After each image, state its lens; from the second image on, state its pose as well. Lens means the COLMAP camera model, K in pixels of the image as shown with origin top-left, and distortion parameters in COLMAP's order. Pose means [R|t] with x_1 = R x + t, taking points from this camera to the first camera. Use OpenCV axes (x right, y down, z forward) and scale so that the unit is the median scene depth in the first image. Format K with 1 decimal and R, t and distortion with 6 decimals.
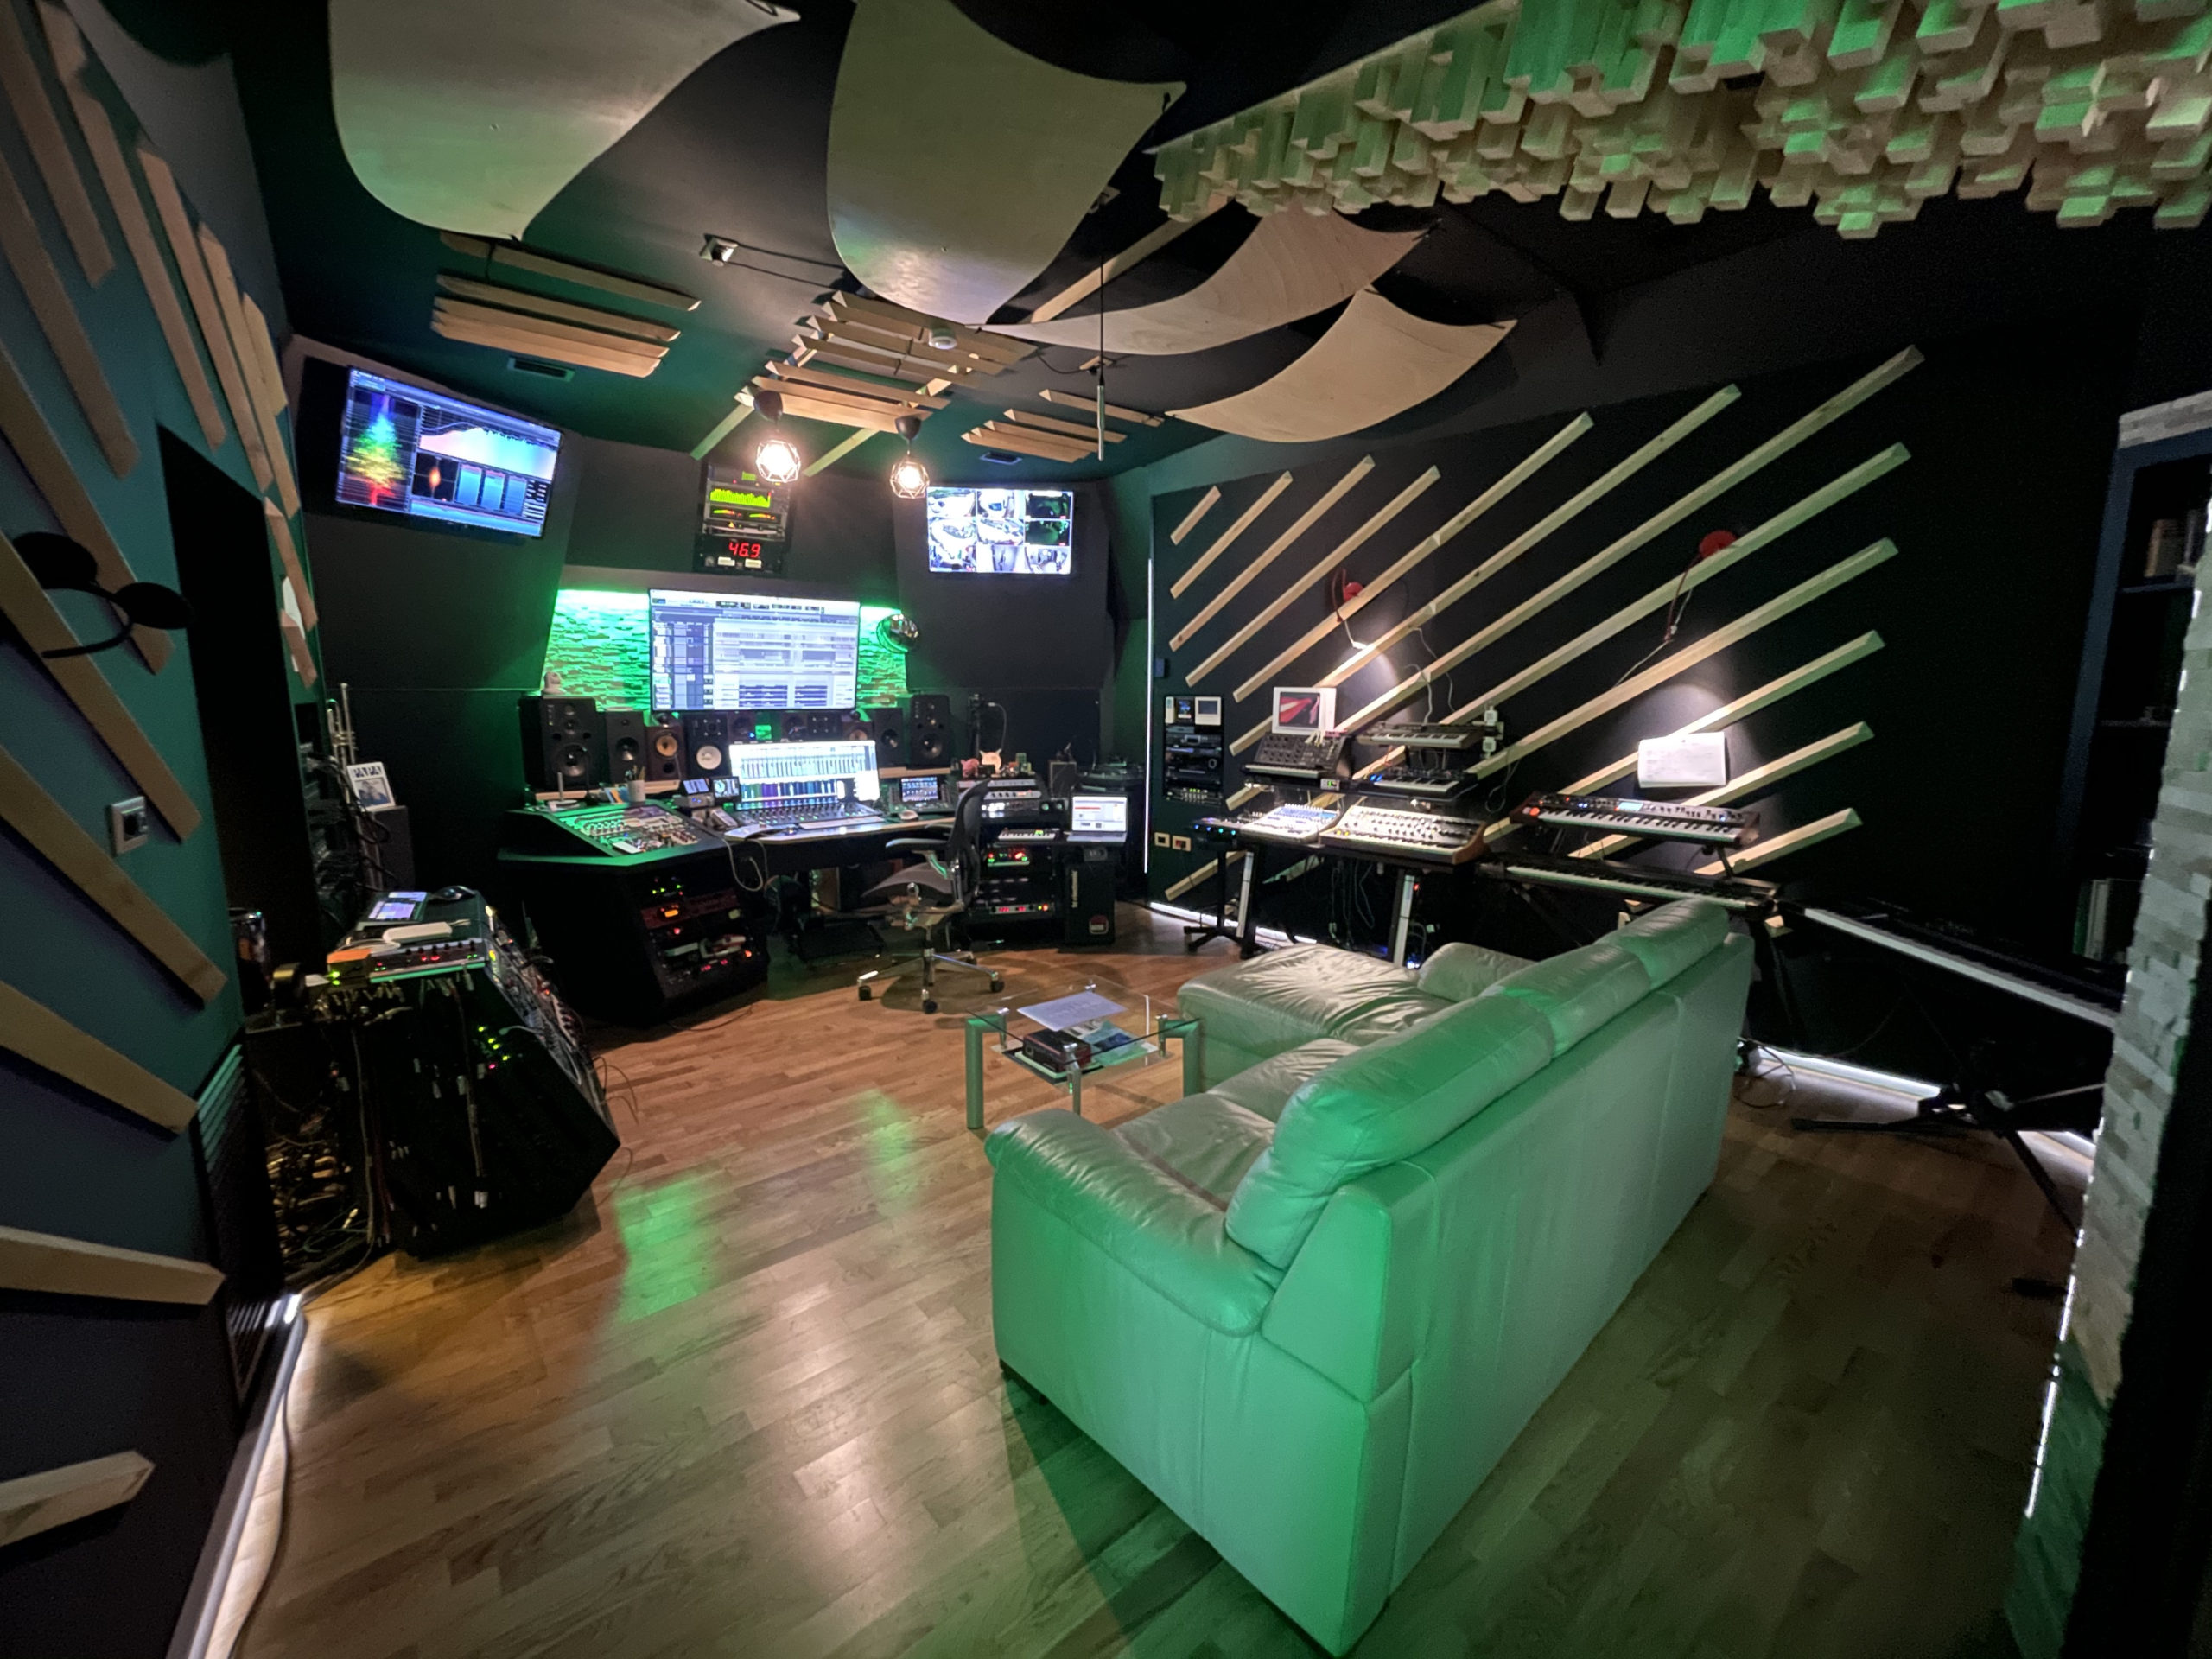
lens RADIAL K [[895.2, 0, 1101.1], [0, 895.2, 829.0], [0, 0, 1]] dist [-0.001926, 0.000524]
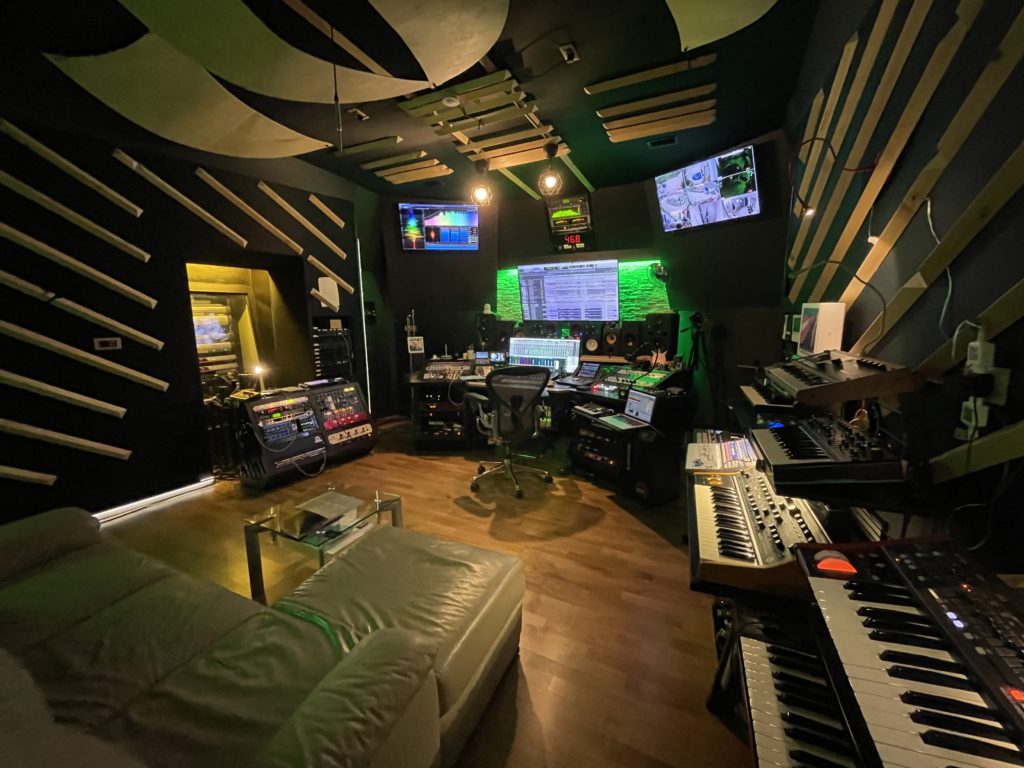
lens RADIAL K [[414.4, 0, 508.1], [0, 414.4, 381.0], [0, 0, 1]] dist [-0.001926, 0.000524]
pose [[0.399907, 0.144813, -0.905044, 0.456343], [-0.134300, 0.986040, 0.098431, -0.084513], [0.906663, 0.082185, 0.413772, 0.578988]]
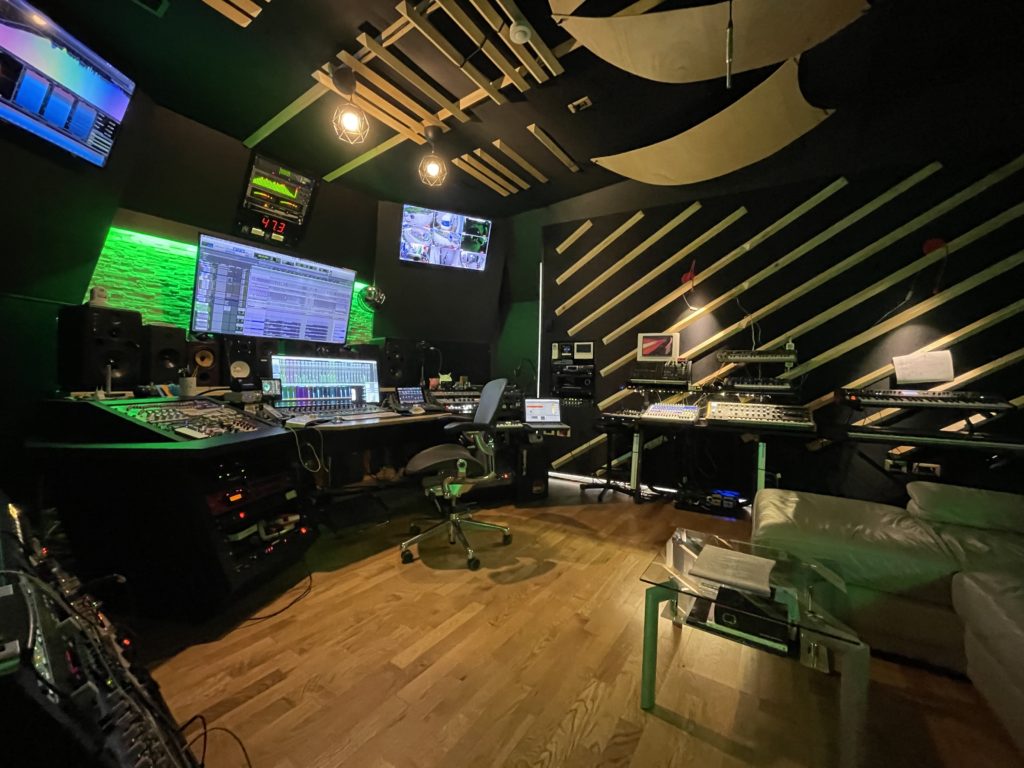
lens RADIAL K [[414.4, 0, 509.9], [0, 414.4, 382.1], [0, 0, 1]] dist [-0.001926, 0.000524]
pose [[0.957312, 0.013489, 0.288741, -0.254641], [0.027005, 0.990368, -0.135800, 0.028953], [-0.287792, 0.137801, 0.947727, 0.354154]]
